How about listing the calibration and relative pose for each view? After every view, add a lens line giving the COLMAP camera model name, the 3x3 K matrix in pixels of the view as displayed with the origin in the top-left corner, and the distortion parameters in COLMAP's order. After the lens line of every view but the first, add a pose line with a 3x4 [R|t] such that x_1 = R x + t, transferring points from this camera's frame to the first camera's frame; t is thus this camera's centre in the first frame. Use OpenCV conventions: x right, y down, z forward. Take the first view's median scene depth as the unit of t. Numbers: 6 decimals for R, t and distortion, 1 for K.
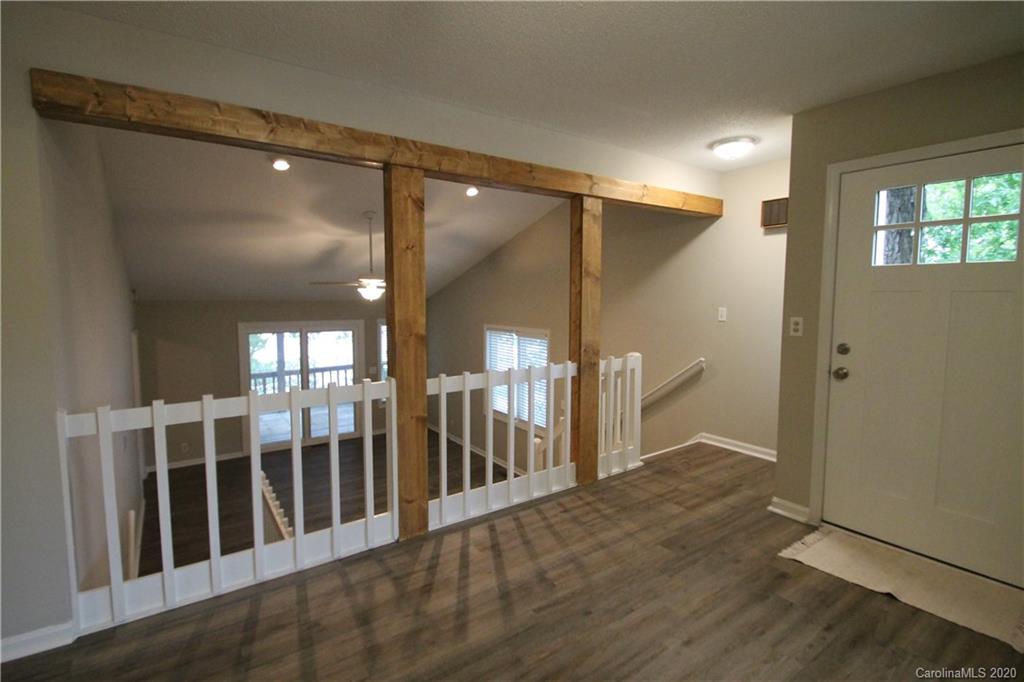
lens RADIAL K [[481.9, 0, 512.1], [0, 481.9, 334.8], [0, 0, 1]] dist [0.017452, -0.020065]
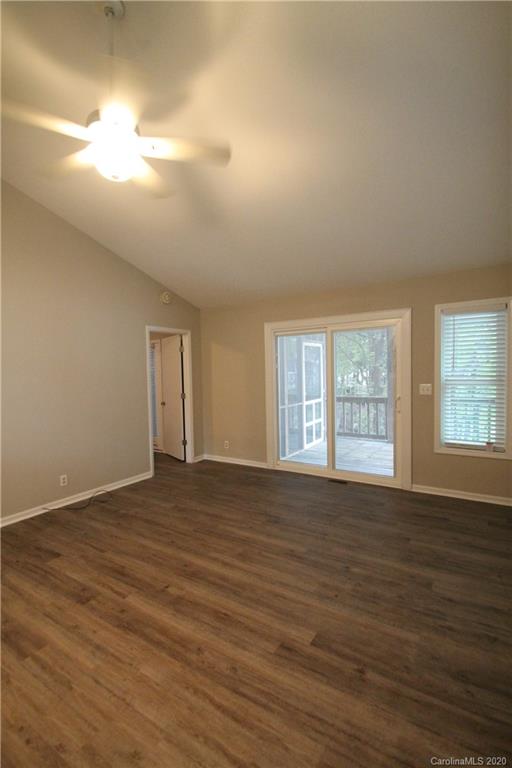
lens RADIAL K [[362.8, 0, 248.6], [0, 362.8, 385.7], [0, 0, 1]] dist [0.018304, -0.020359]
pose [[0.361596, 0.024385, -0.932016, 0.203630], [-0.053612, 0.998548, 0.005326, 0.235959], [0.930792, 0.048042, 0.362379, 1.820429]]
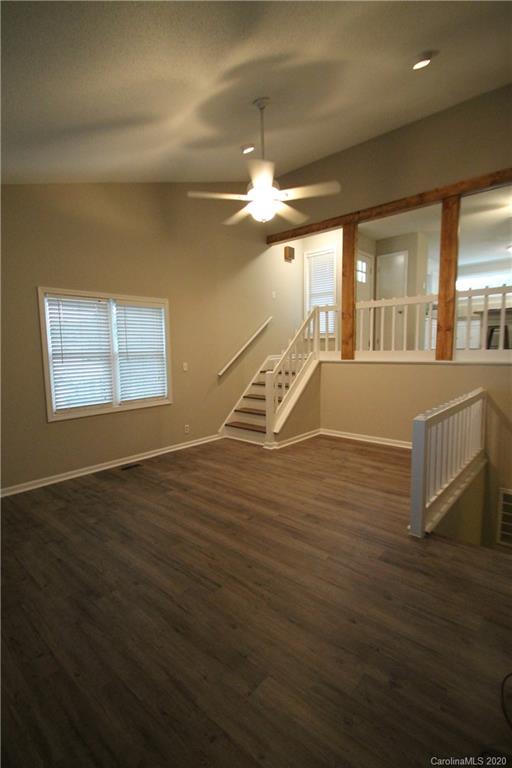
lens RADIAL K [[361.4, 0, 247.6], [0, 361.4, 387.6], [0, 0, 1]] dist [0.017452, -0.020065]
pose [[-0.217169, -0.100933, 0.970902, -1.585112], [0.099080, 0.987224, 0.124792, 0.209869], [-0.971093, 0.123298, -0.204394, 2.139289]]
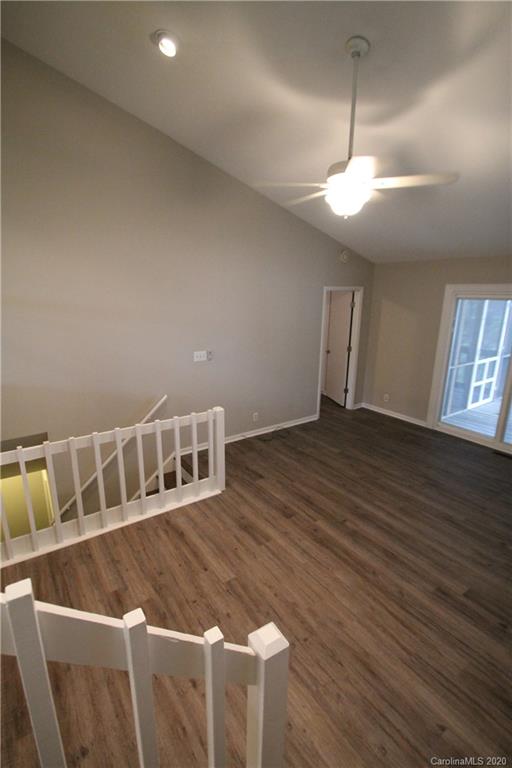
lens RADIAL K [[362.8, 0, 248.6], [0, 362.8, 385.7], [0, 0, 1]] dist [0.018304, -0.020359]
pose [[-0.018444, 0.248847, -0.968367, 0.364732], [-0.088474, 0.964326, 0.249493, 0.050945], [0.995908, 0.090277, 0.004230, 1.631681]]
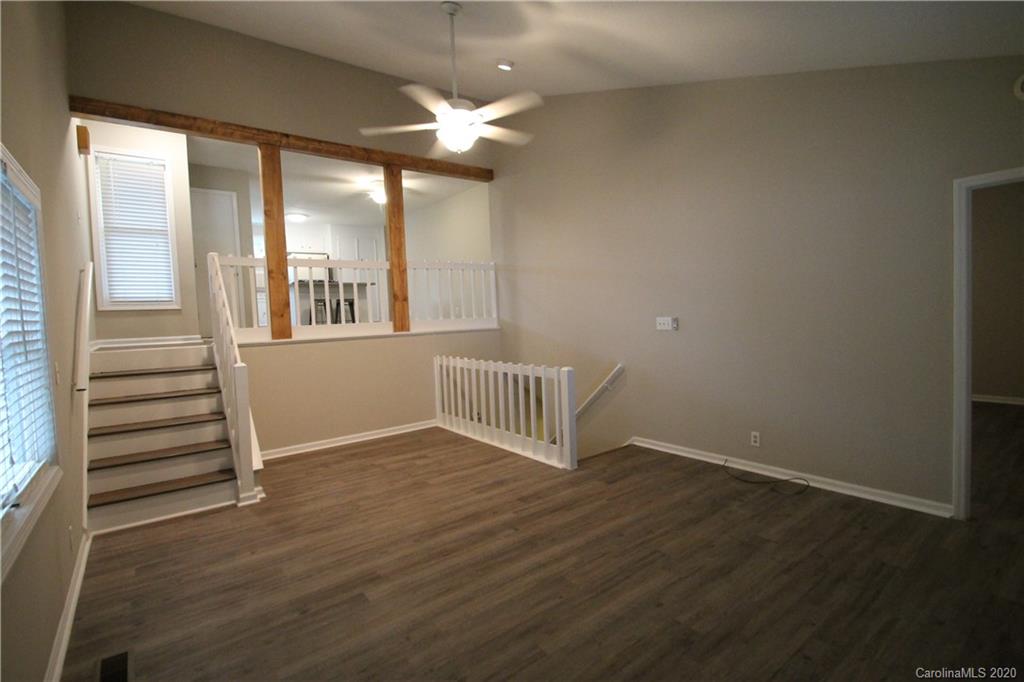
lens RADIAL K [[479.3, 0, 512.0], [0, 479.3, 335.4], [0, 0, 1]] dist [0.016205, -0.020004]
pose [[-0.998681, 0.040781, -0.031206, -0.599577], [0.036421, 0.990926, 0.129382, 0.148350], [0.036200, 0.128074, -0.991104, 2.959851]]
